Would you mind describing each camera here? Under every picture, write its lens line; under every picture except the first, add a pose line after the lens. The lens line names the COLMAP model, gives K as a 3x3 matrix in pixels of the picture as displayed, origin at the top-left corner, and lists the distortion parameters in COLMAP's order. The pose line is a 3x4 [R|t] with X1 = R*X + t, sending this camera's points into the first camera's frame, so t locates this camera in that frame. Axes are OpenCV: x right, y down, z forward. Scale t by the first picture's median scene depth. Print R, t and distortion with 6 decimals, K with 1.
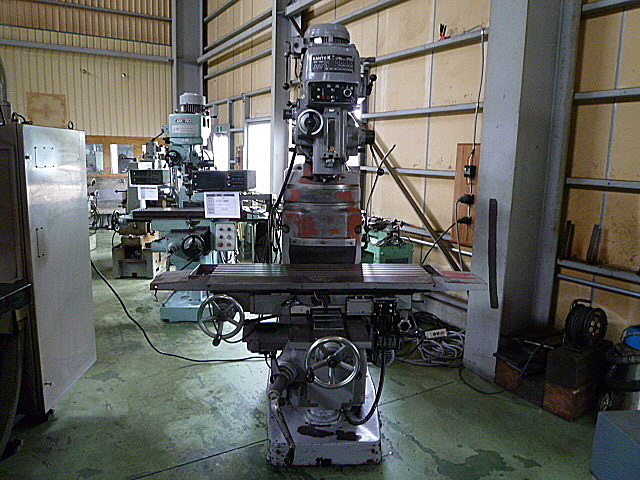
lens RADIAL K [[479.4, 0, 326.4], [0, 479.4, 238.6], [0, 0, 1]] dist [-0.045697, -0.001210]
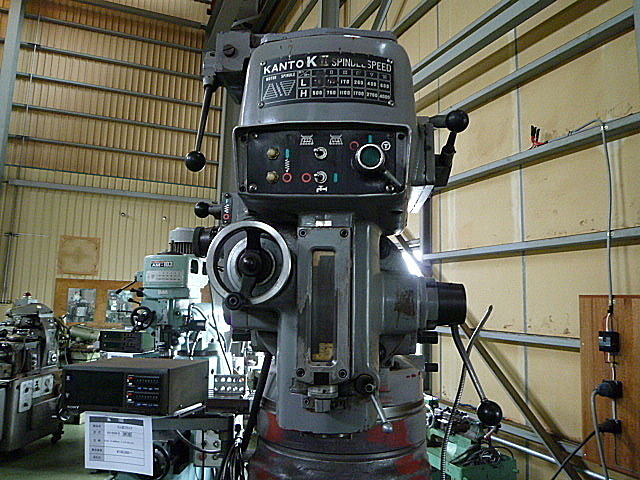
lens RADIAL K [[479.4, 0, 326.4], [0, 479.4, 238.6], [0, 0, 1]] dist [-0.045697, -0.001210]
pose [[0.991959, -0.018115, -0.125259, 0.023958], [-0.019299, 0.956479, -0.291162, -0.080810], [0.125082, 0.291238, 0.948438, 0.337909]]
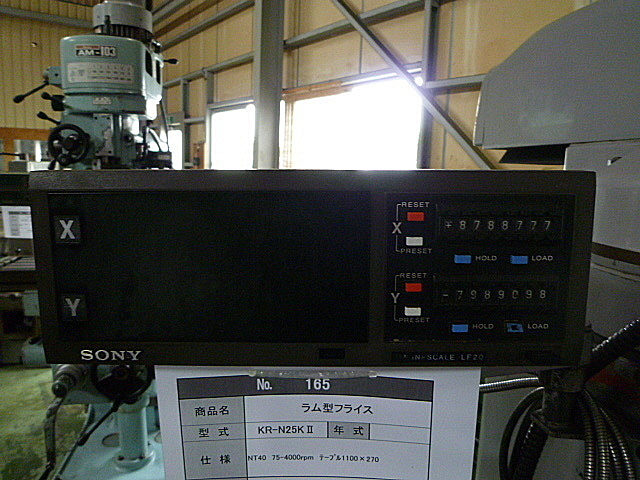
lens RADIAL K [[479.4, 0, 326.4], [0, 479.4, 238.6], [0, 0, 1]] dist [-0.045697, -0.001210]
pose [[0.994132, -0.007667, 0.107906, -0.141703], [0.009101, 0.999877, -0.012801, -0.077689], [-0.107795, 0.013708, 0.994079, 0.549521]]
